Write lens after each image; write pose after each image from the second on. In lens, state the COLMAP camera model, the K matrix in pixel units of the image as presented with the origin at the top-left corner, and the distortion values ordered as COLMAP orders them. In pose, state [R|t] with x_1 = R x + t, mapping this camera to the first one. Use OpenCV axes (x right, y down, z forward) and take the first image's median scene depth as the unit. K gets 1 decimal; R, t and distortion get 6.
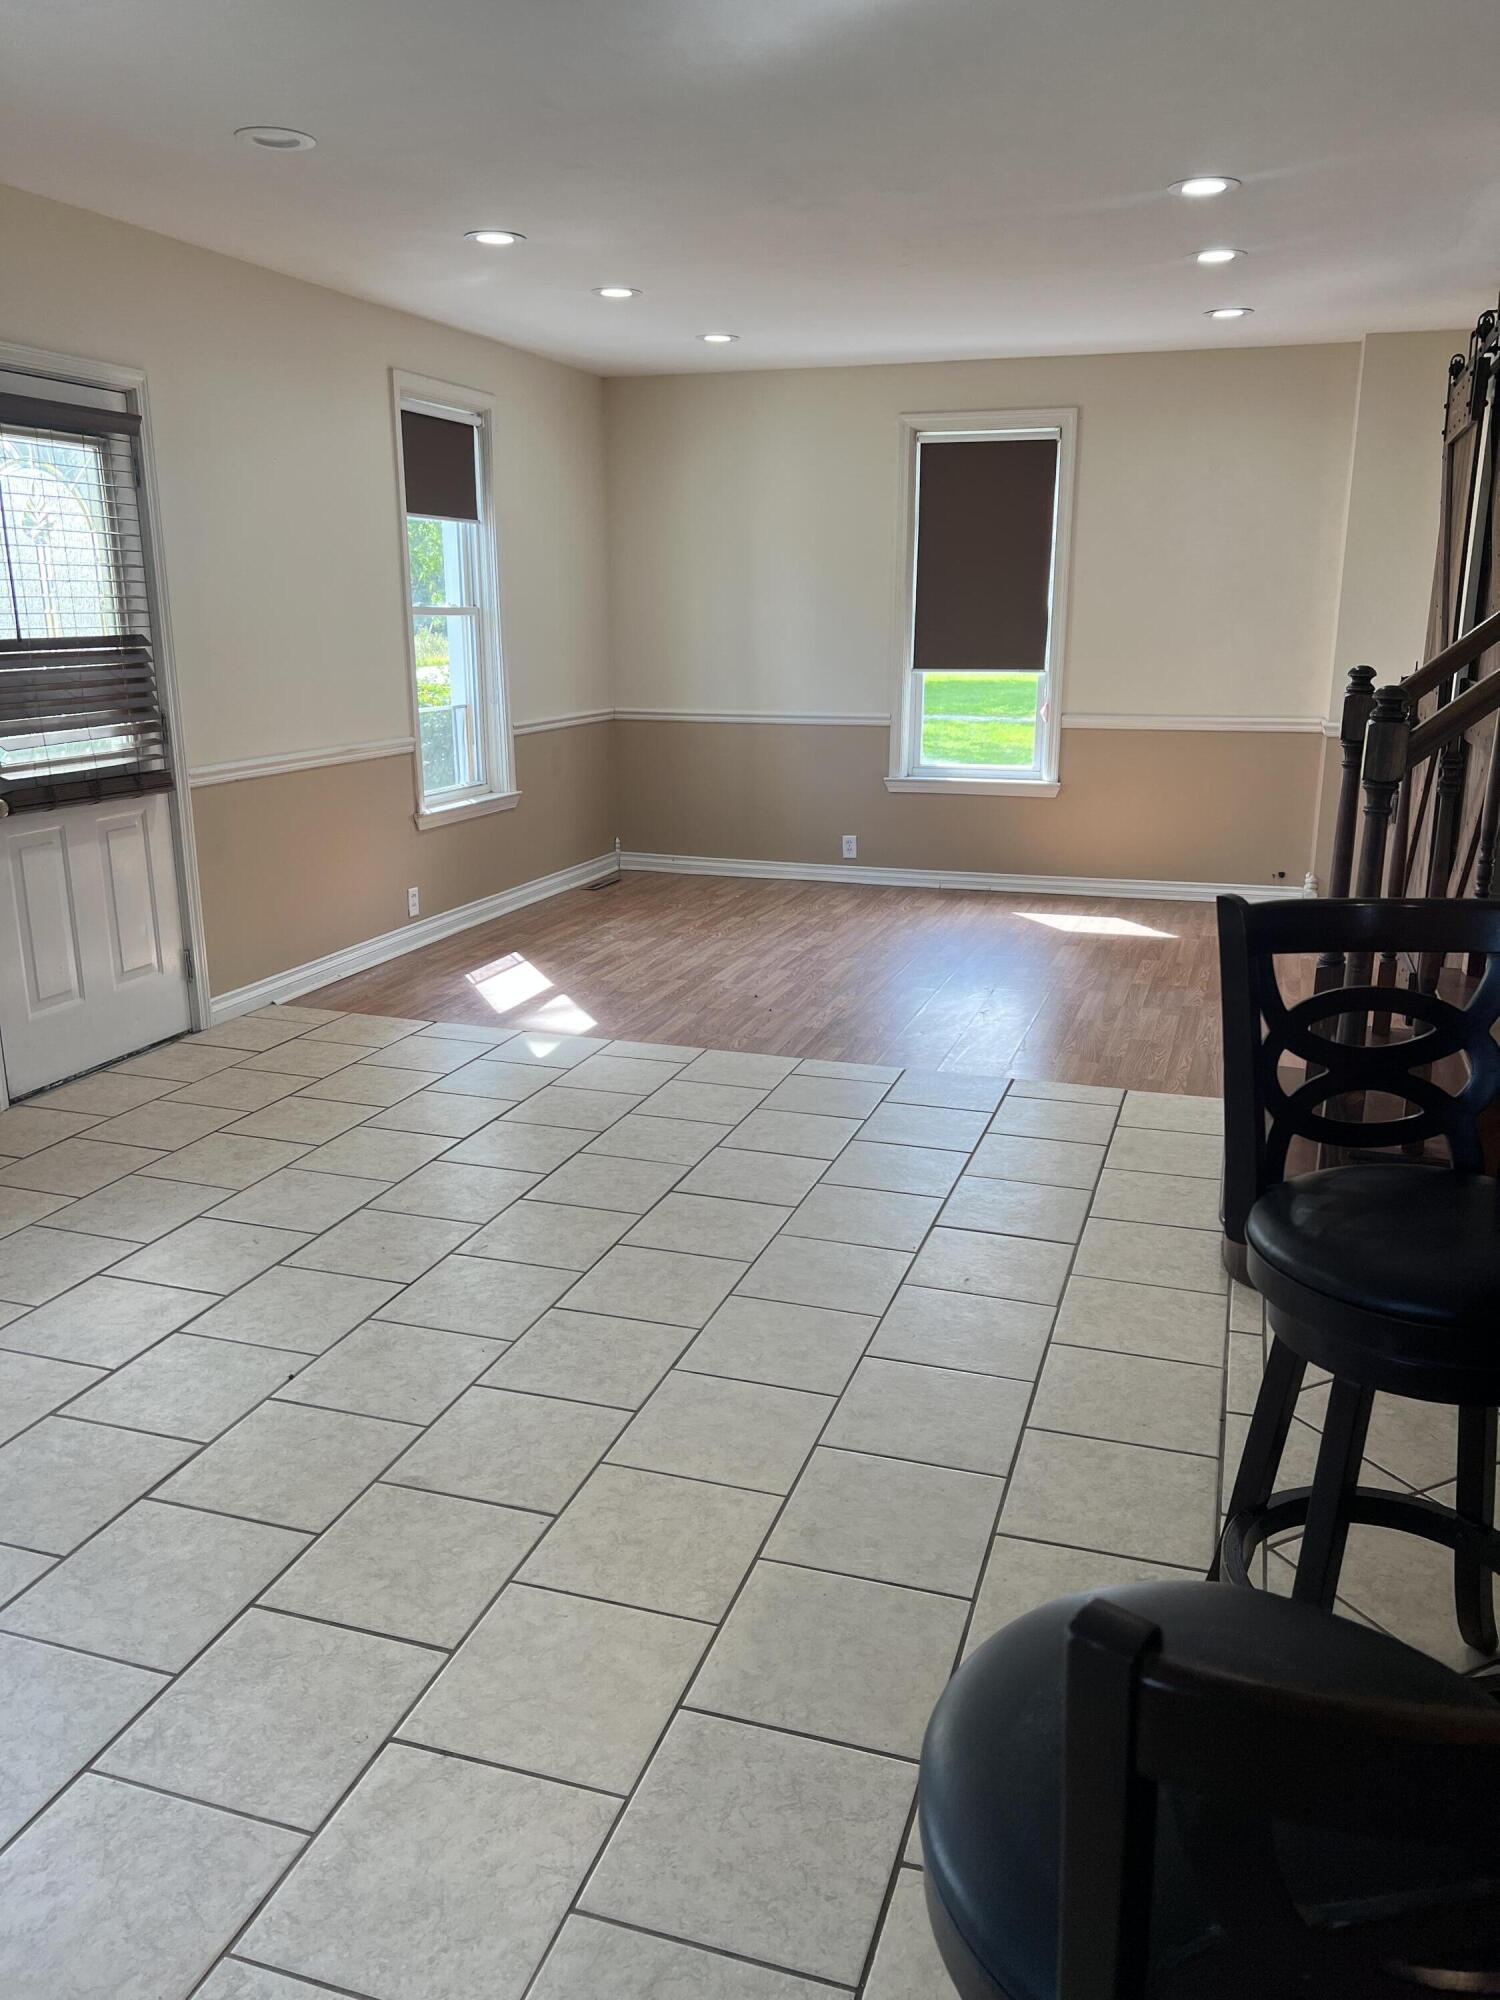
lens RADIAL K [[1500.4, 0, 755.8], [0, 1500.4, 1002.6], [0, 0, 1]] dist [0.059251, -0.071734]
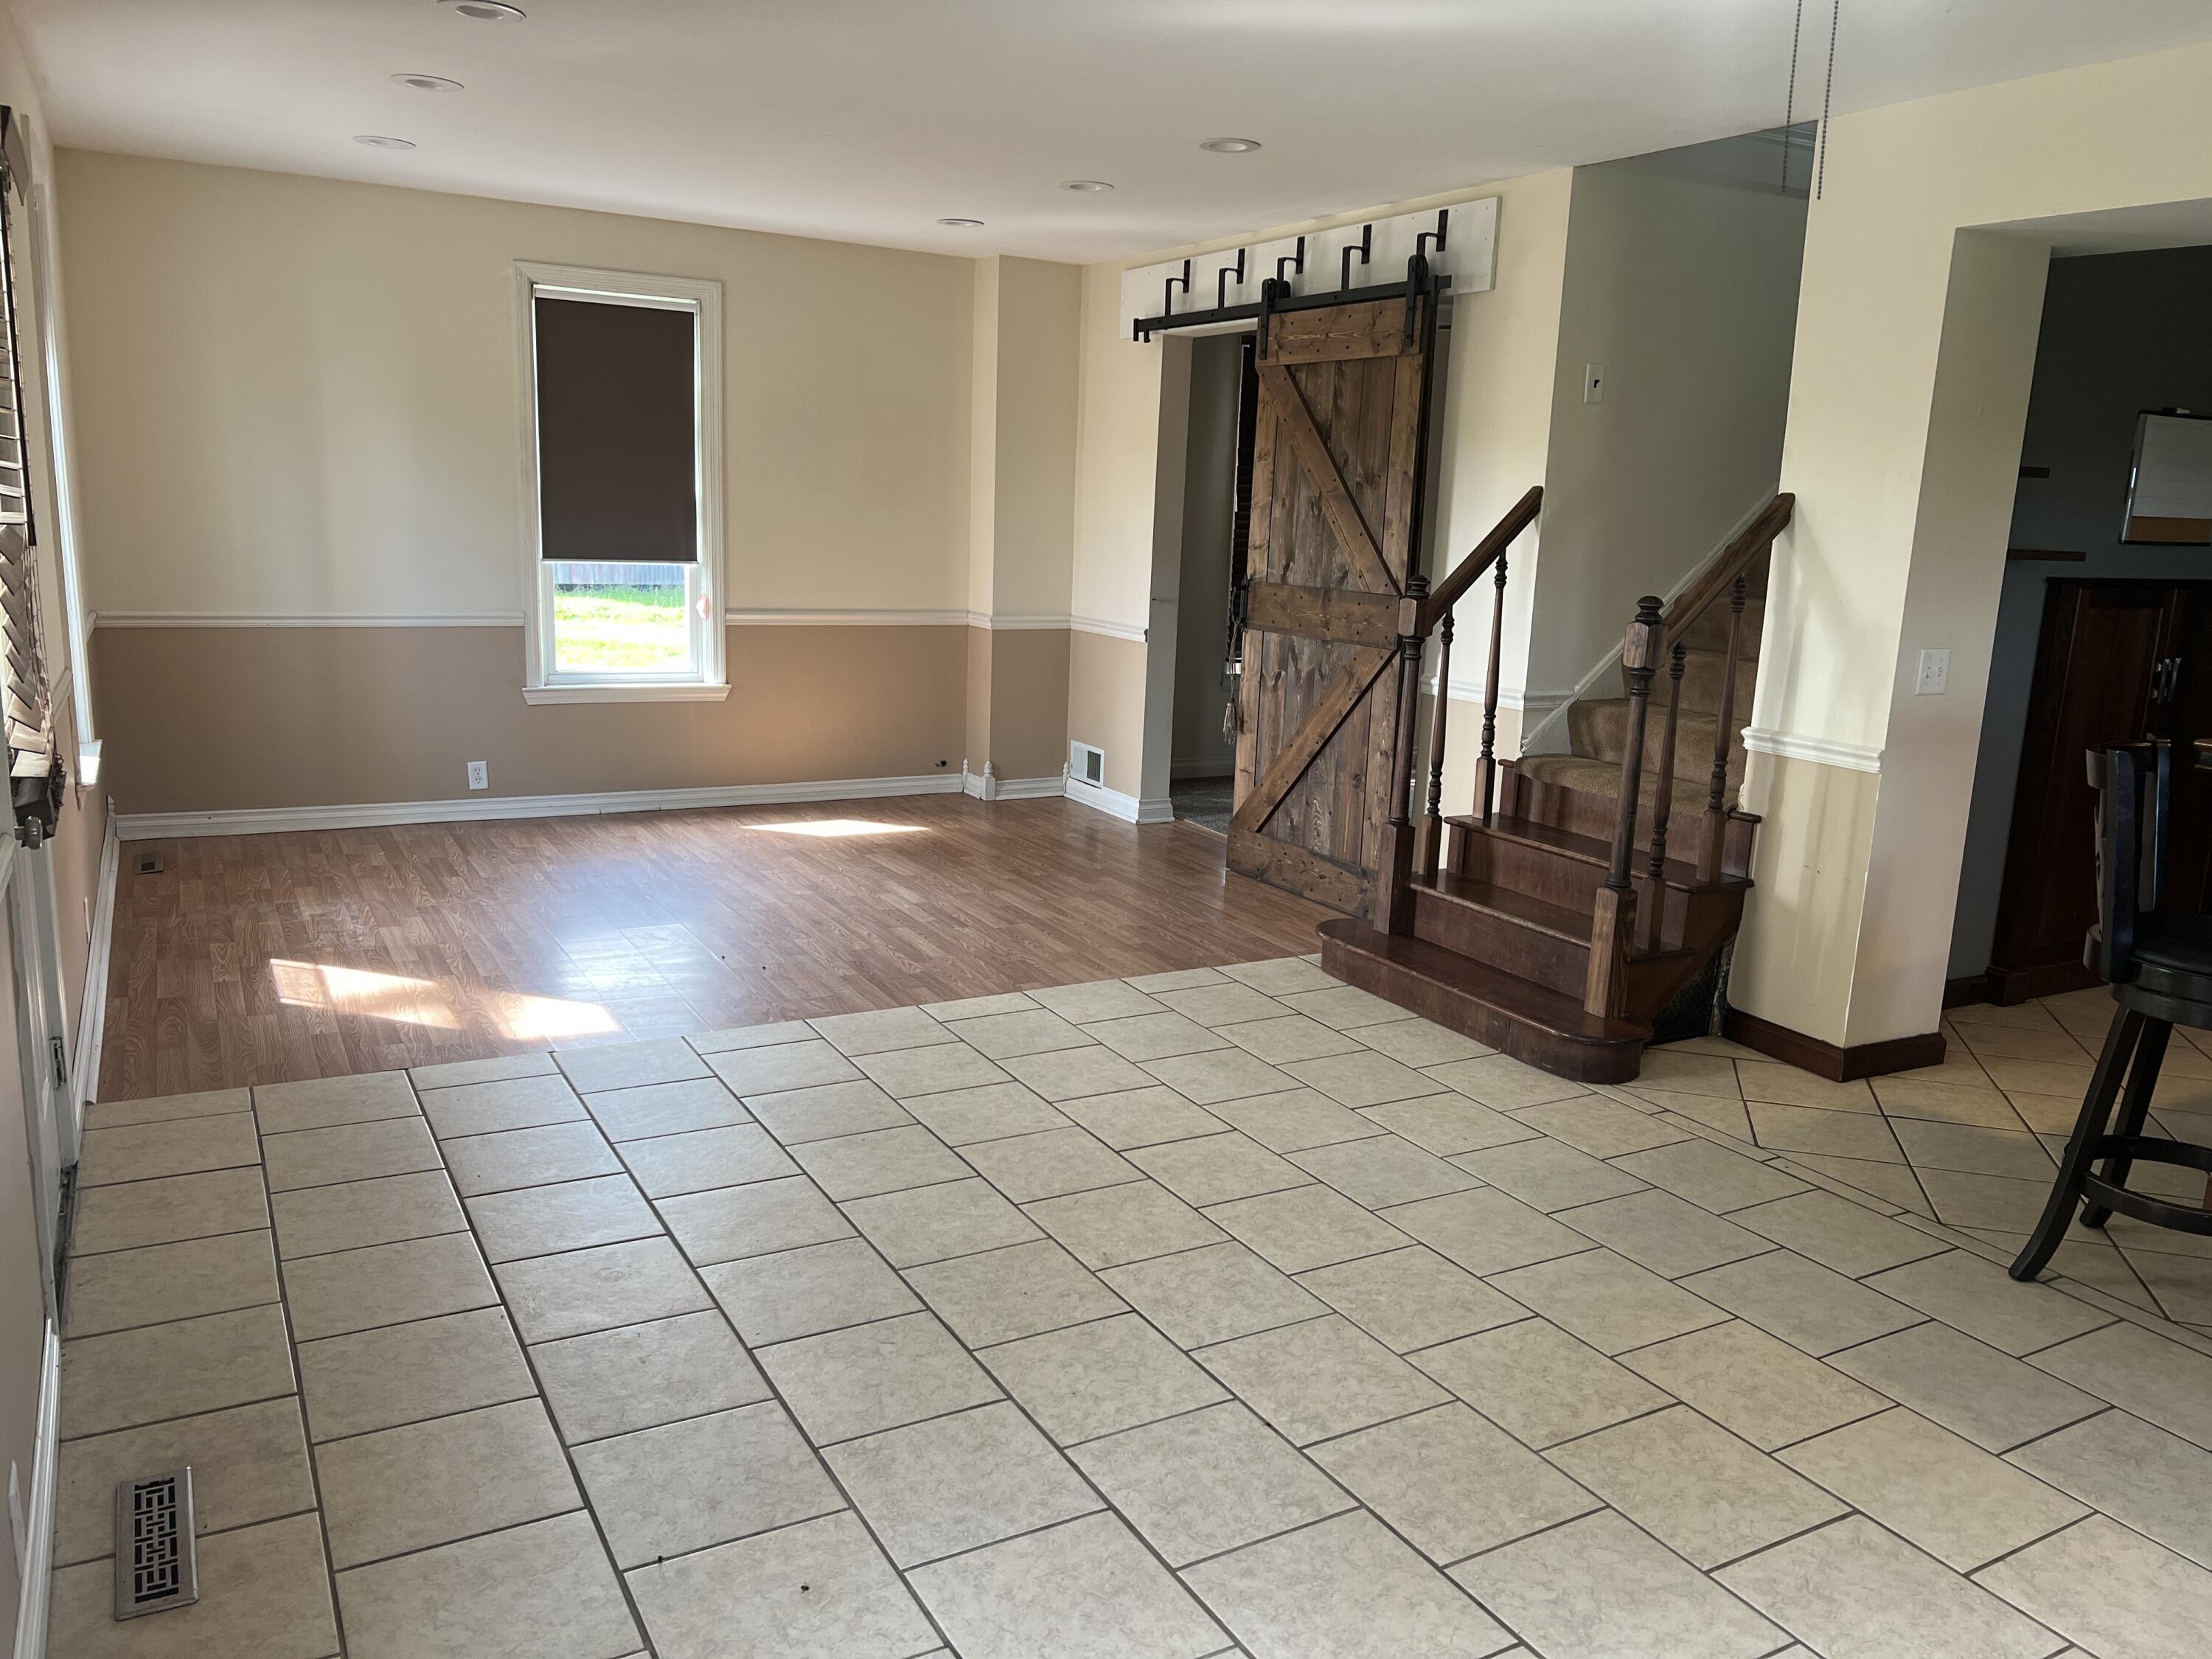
lens RADIAL K [[1659.5, 0, 1127.6], [0, 1659.5, 829.0], [0, 0, 1]] dist [0.059251, -0.071734]
pose [[0.661948, -0.118886, 0.740061, -0.543005], [0.152584, 0.988040, 0.022243, -0.062070], [-0.733855, 0.098198, 0.672171, 0.210589]]
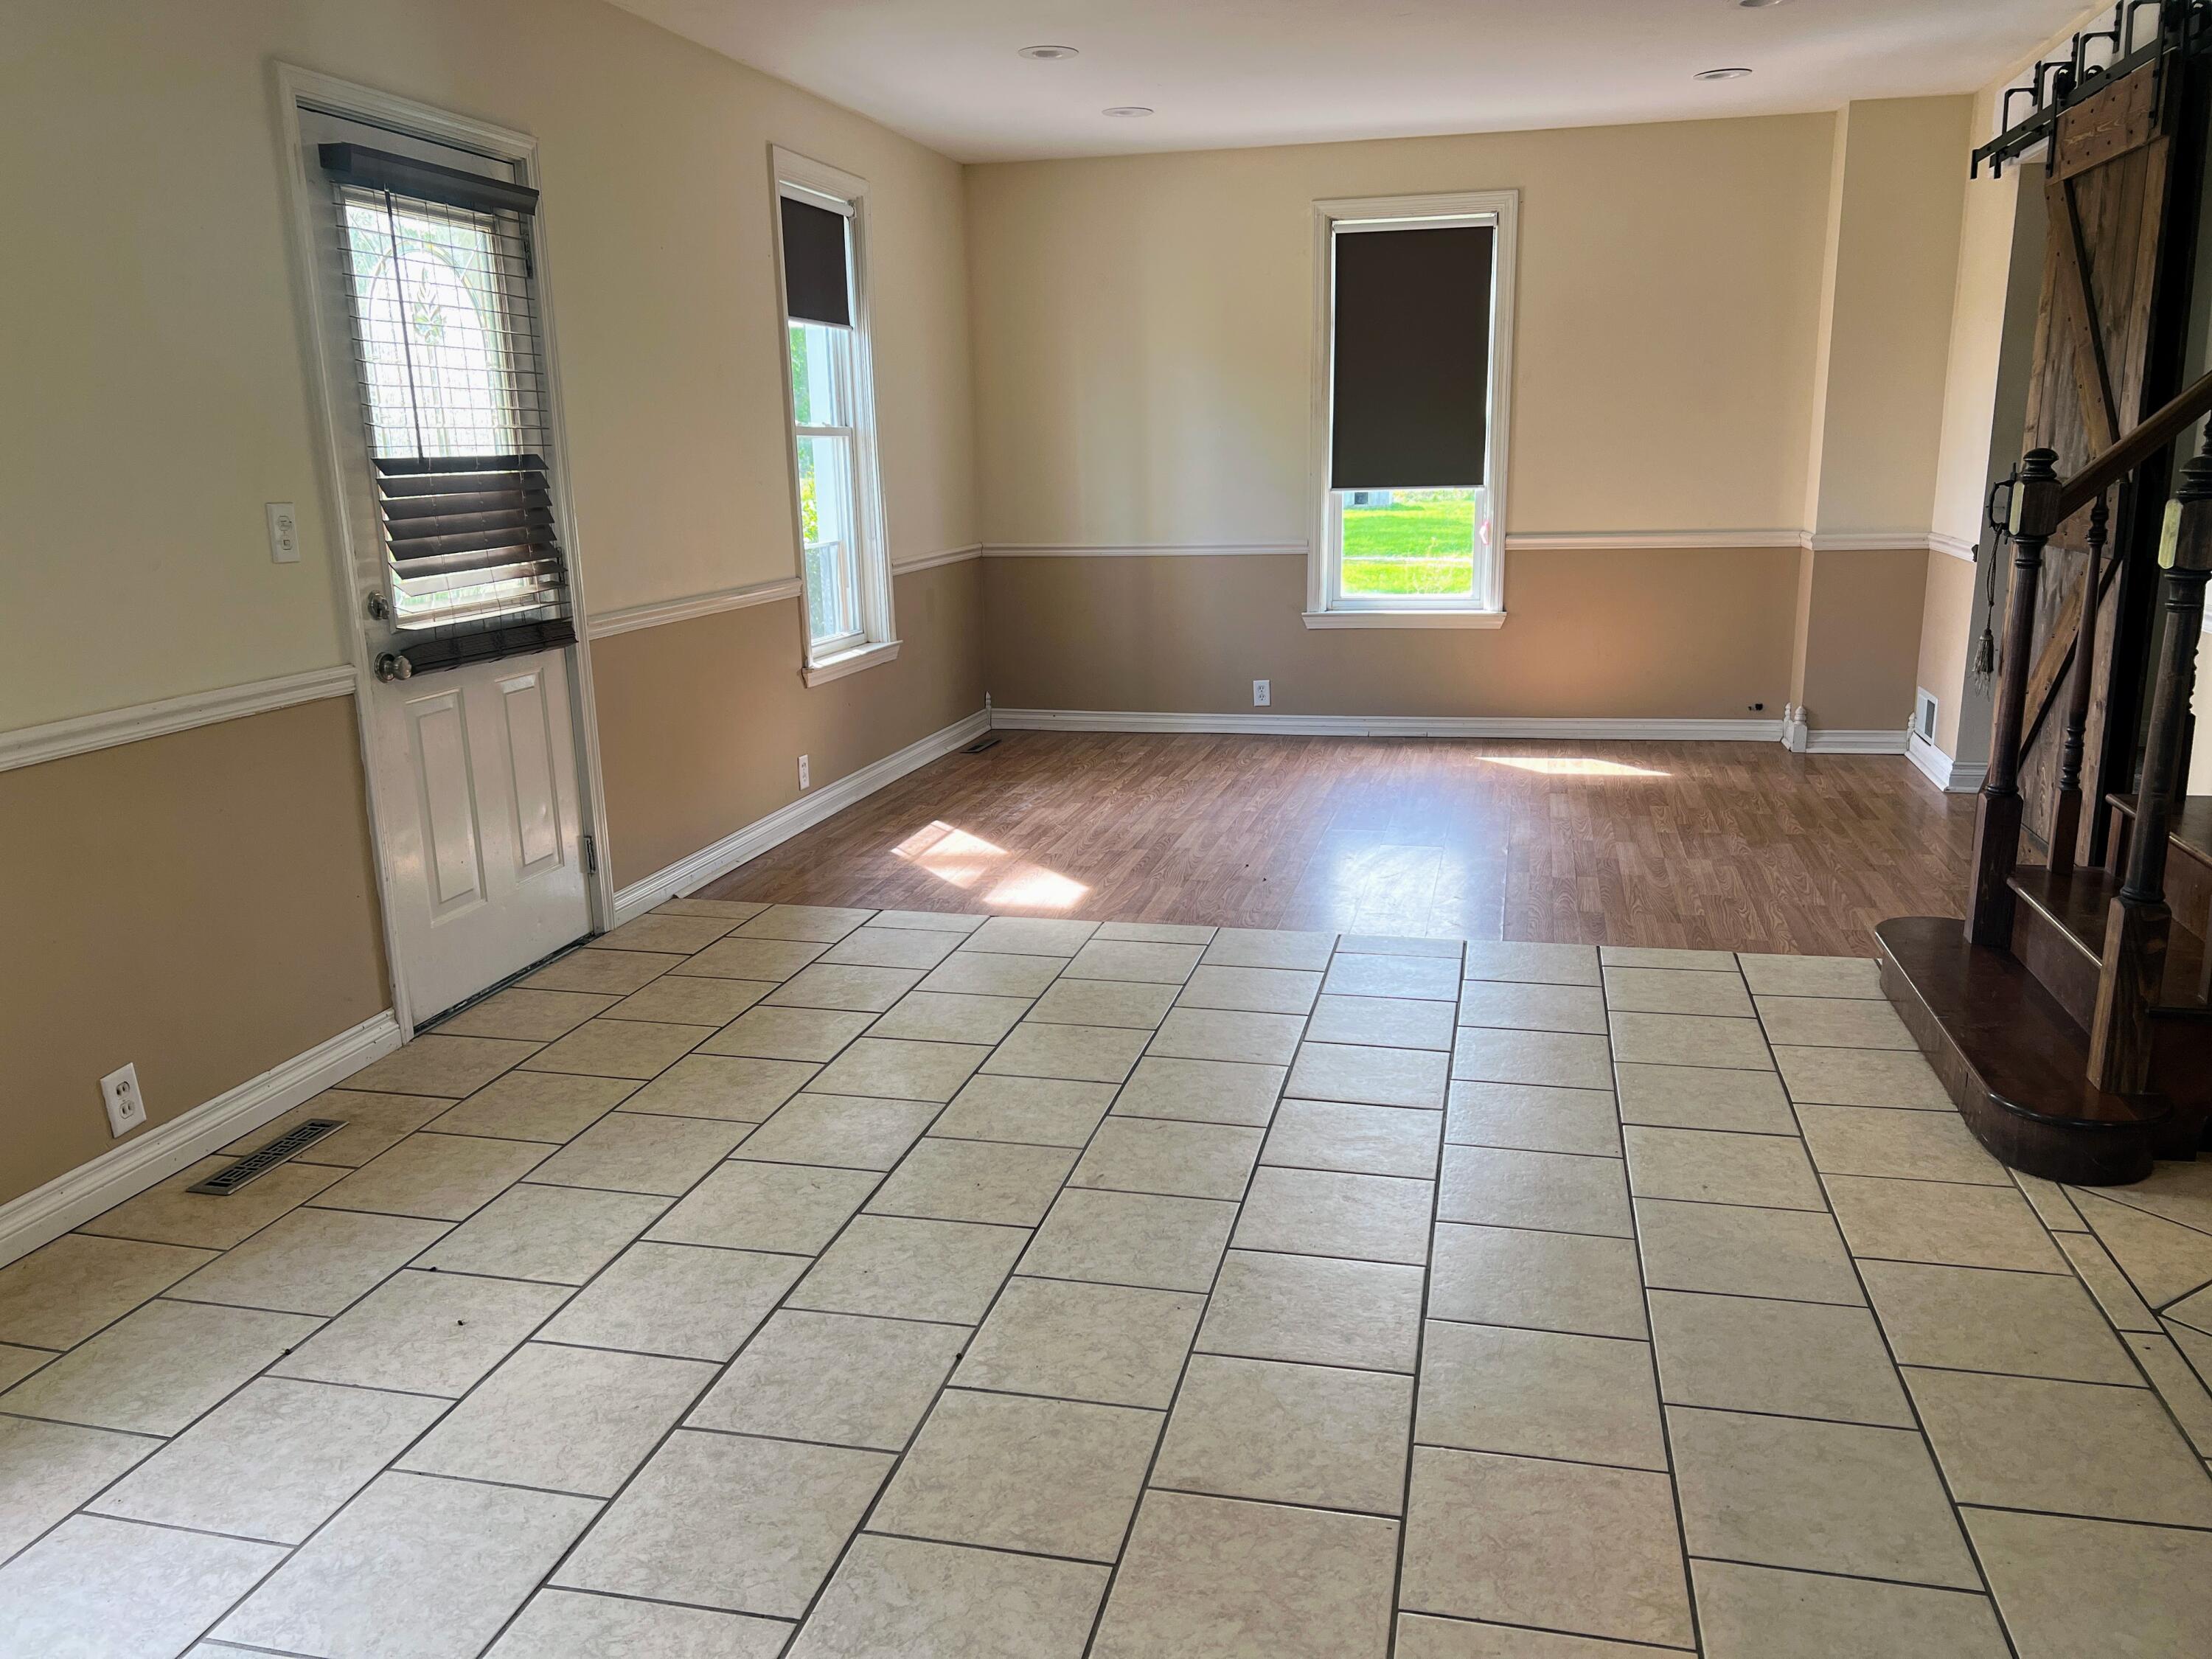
lens RADIAL K [[1659.5, 0, 1114.9], [0, 1659.5, 844.4], [0, 0, 1]] dist [0.059251, -0.071734]
pose [[0.995856, -0.040724, 0.081322, -0.153180], [0.042531, 0.998883, -0.020610, 0.000873], [-0.080392, 0.023983, 0.996475, 0.063194]]
